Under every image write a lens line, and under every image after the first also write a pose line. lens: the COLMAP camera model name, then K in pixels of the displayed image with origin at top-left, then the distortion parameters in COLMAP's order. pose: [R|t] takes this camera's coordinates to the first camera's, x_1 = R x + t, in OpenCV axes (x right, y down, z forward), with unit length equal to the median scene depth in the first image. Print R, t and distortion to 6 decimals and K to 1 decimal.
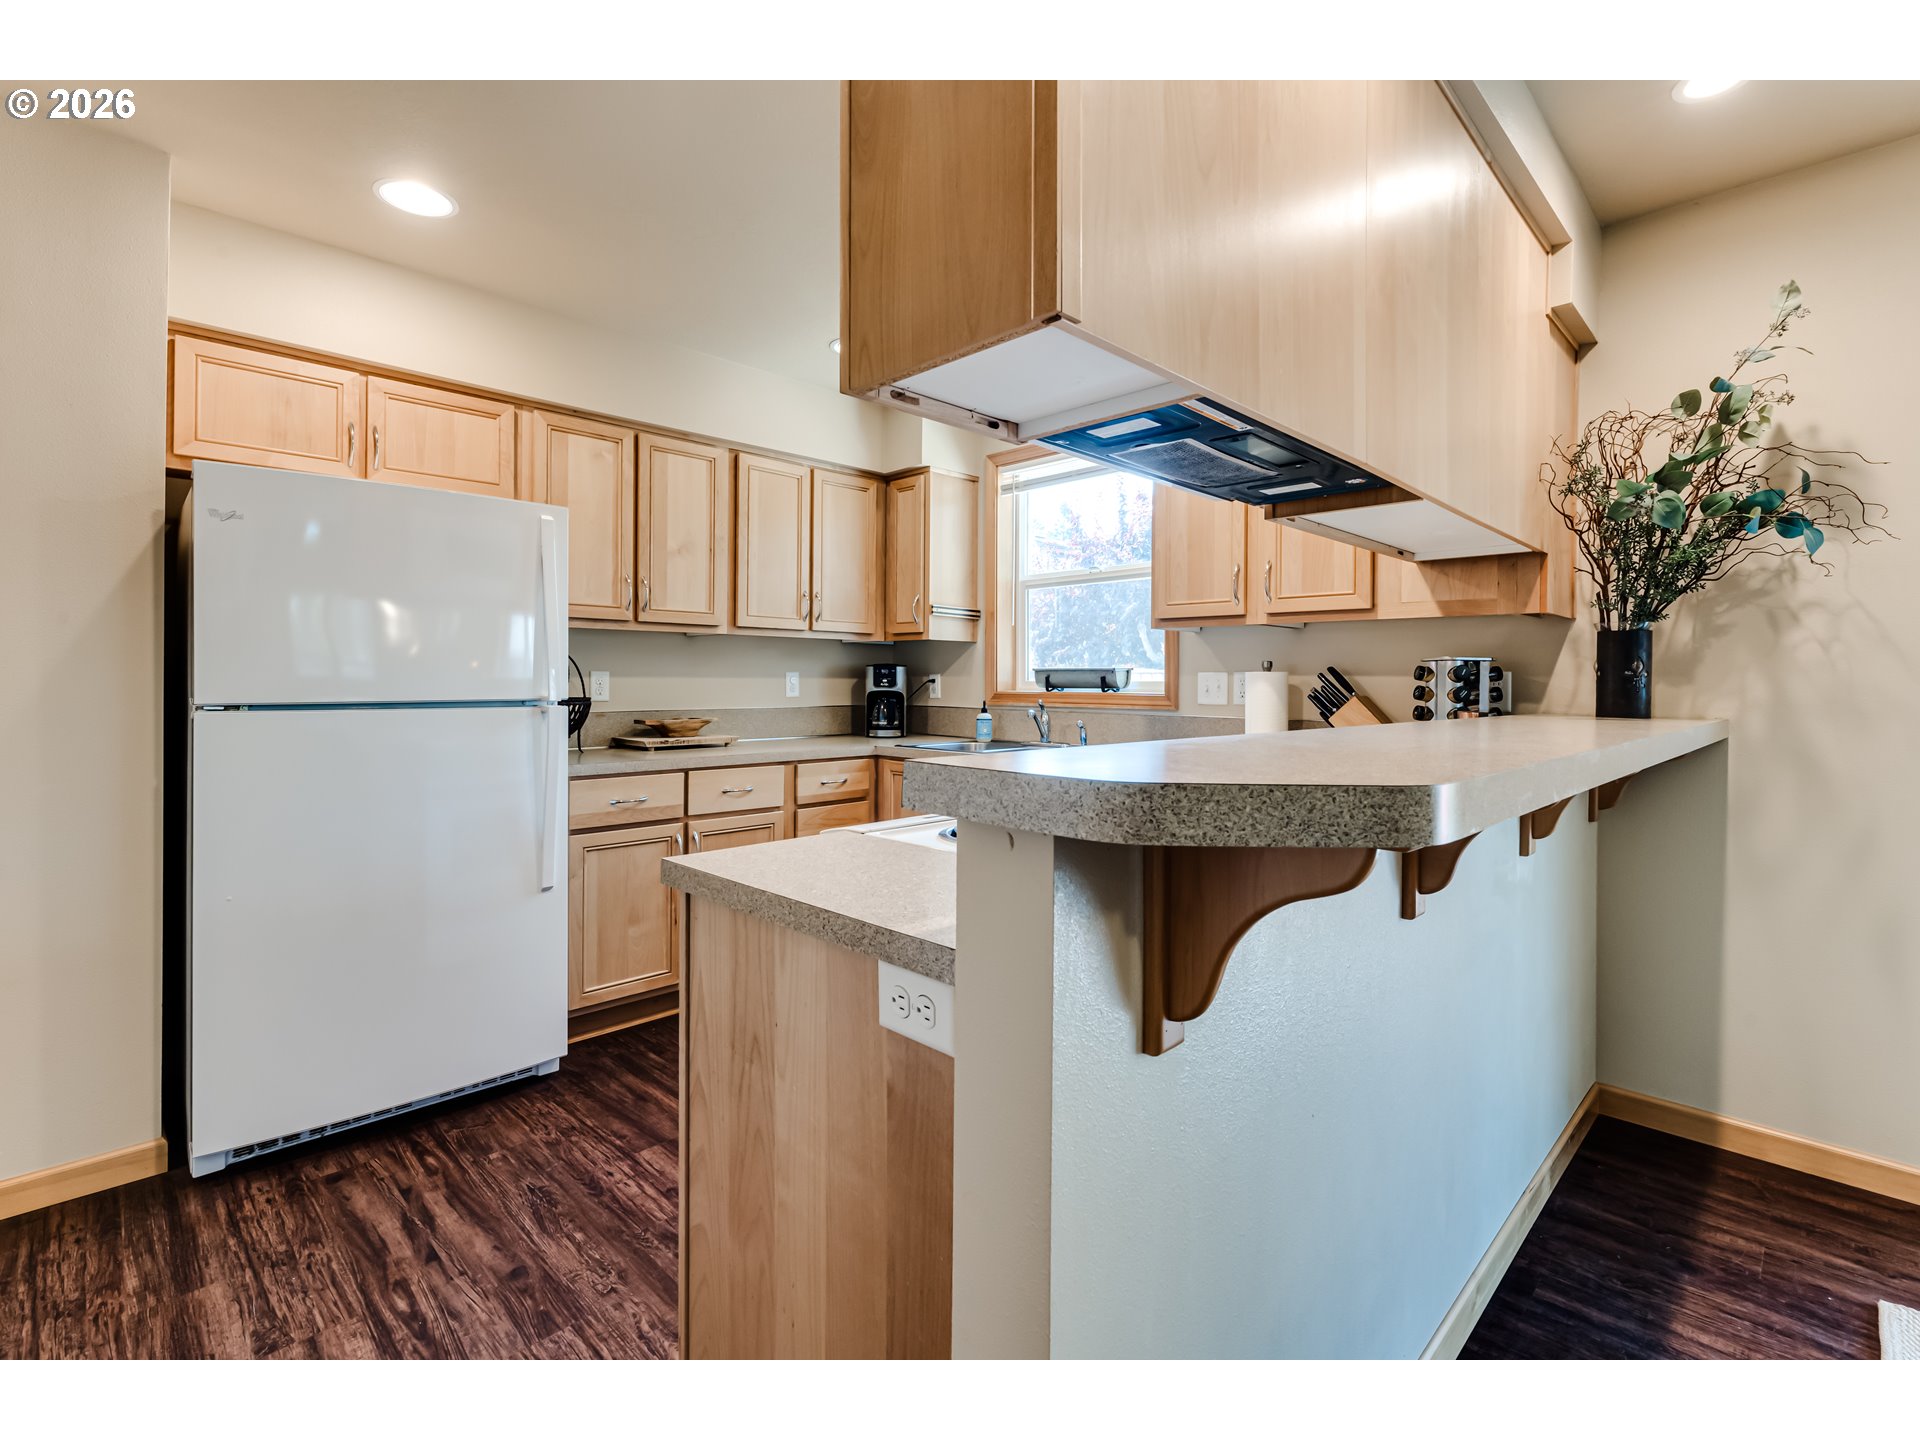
lens RADIAL K [[886.5, 0, 963.3], [0, 886.5, 687.8], [0, 0, 1]] dist [-0.000142, 0.000001]
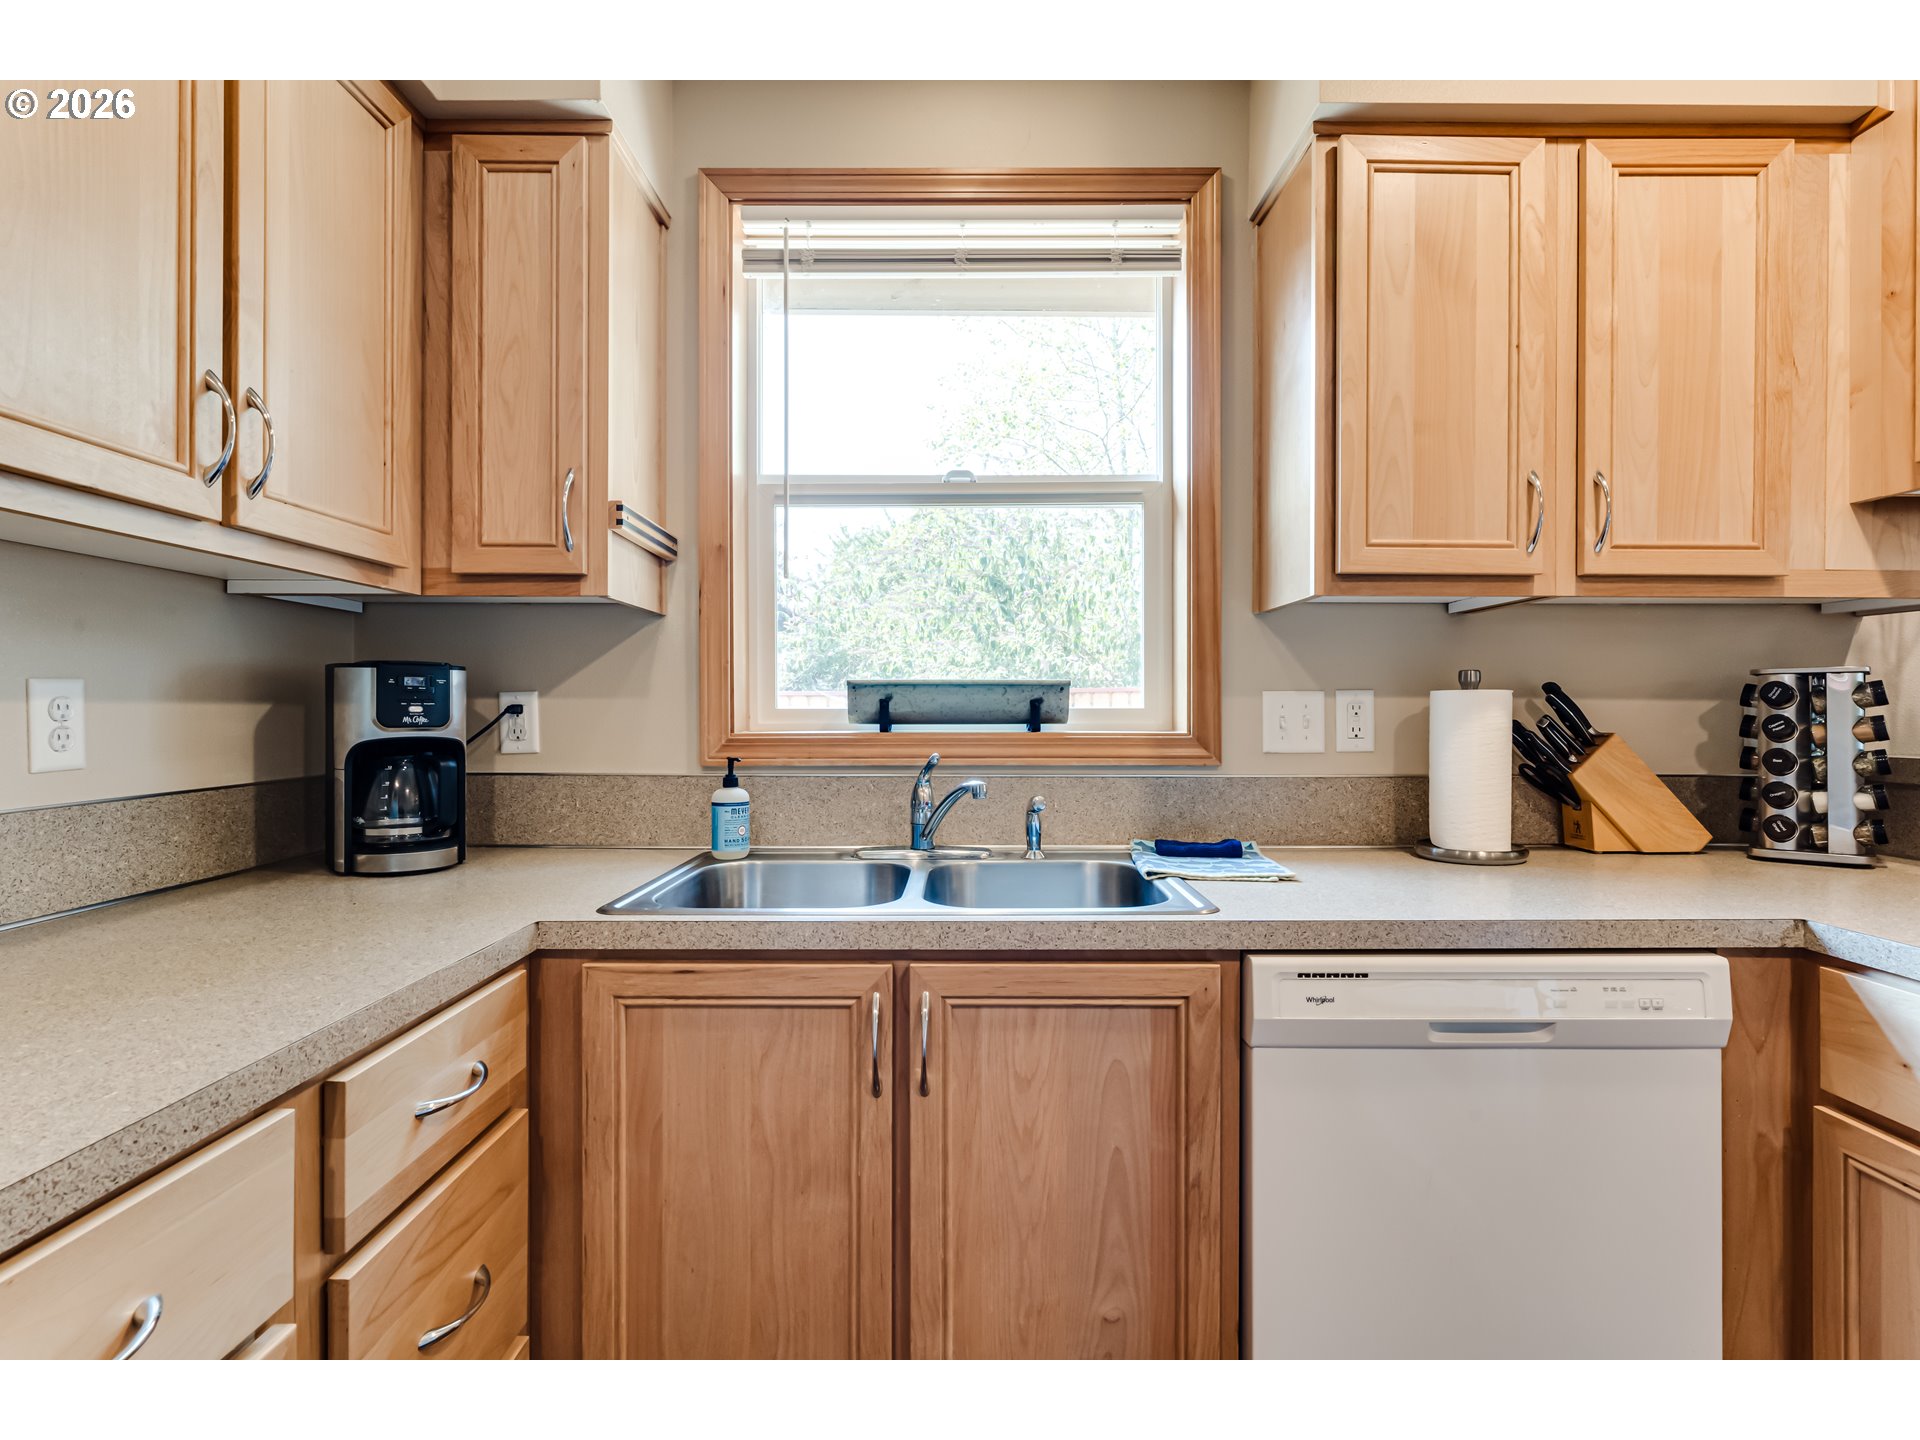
lens RADIAL K [[950.5, 0, 962.6], [0, 950.5, 714.3], [0, 0, 1]] dist [-0.001110, -0.001133]
pose [[0.705196, -0.007127, 0.708977, -0.229717], [0.007578, 0.999968, 0.002515, -0.005973], [-0.708972, 0.003599, 0.705227, 0.666529]]
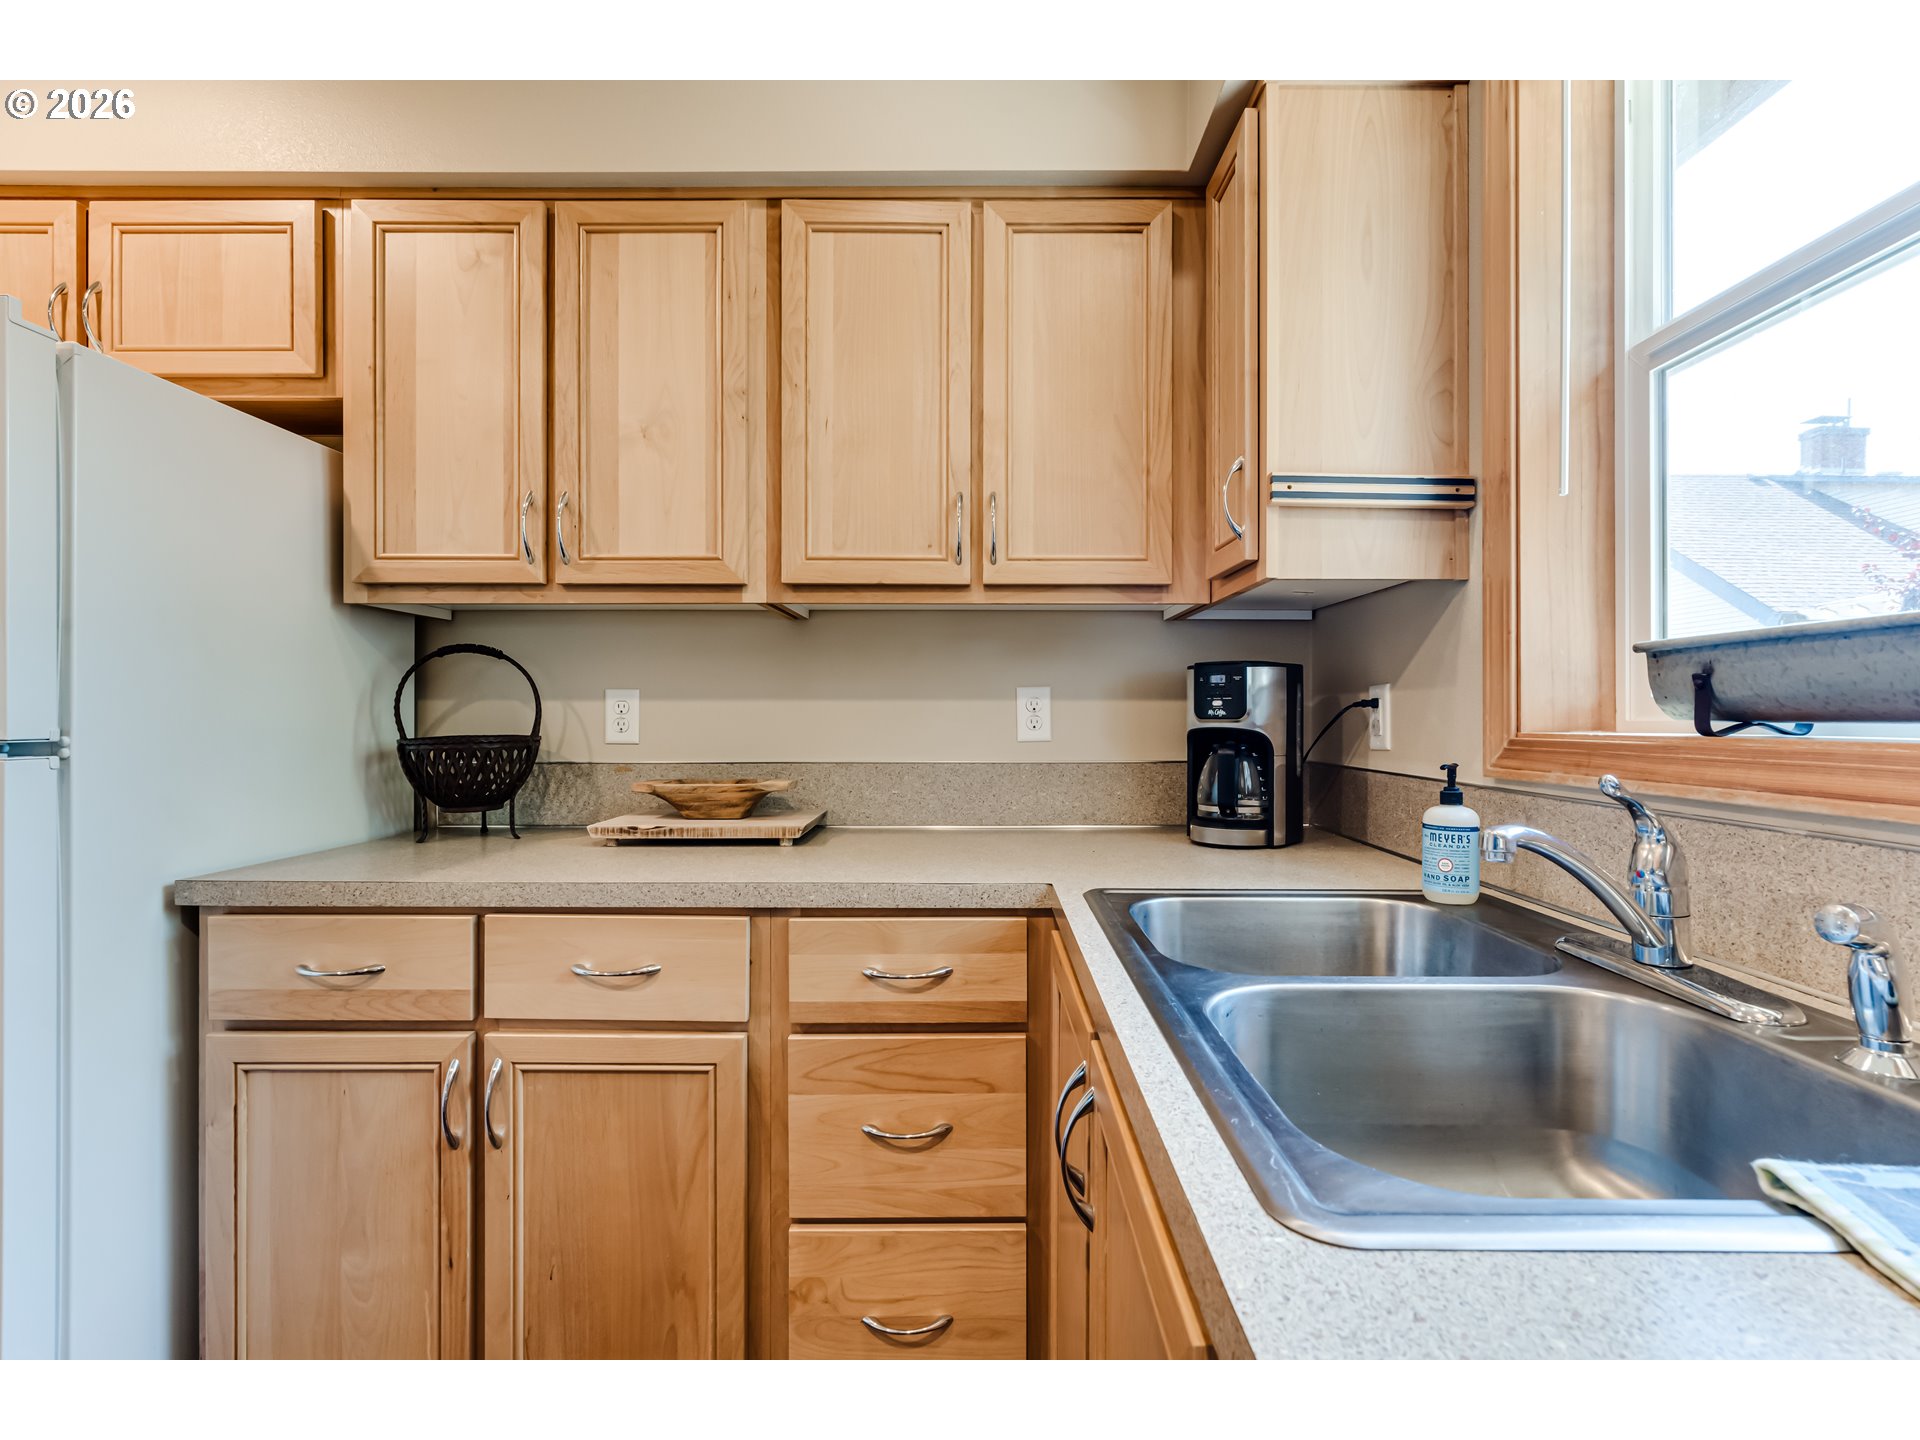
lens RADIAL K [[879.8, 0, 976.4], [0, 879.8, 717.0], [0, 0, 1]] dist [-0.001952, -0.000292]
pose [[0.705975, -0.002641, -0.708232, 0.130954], [-0.003572, 0.999967, -0.007289, 0.001670], [0.708228, 0.007675, 0.705942, 0.734102]]
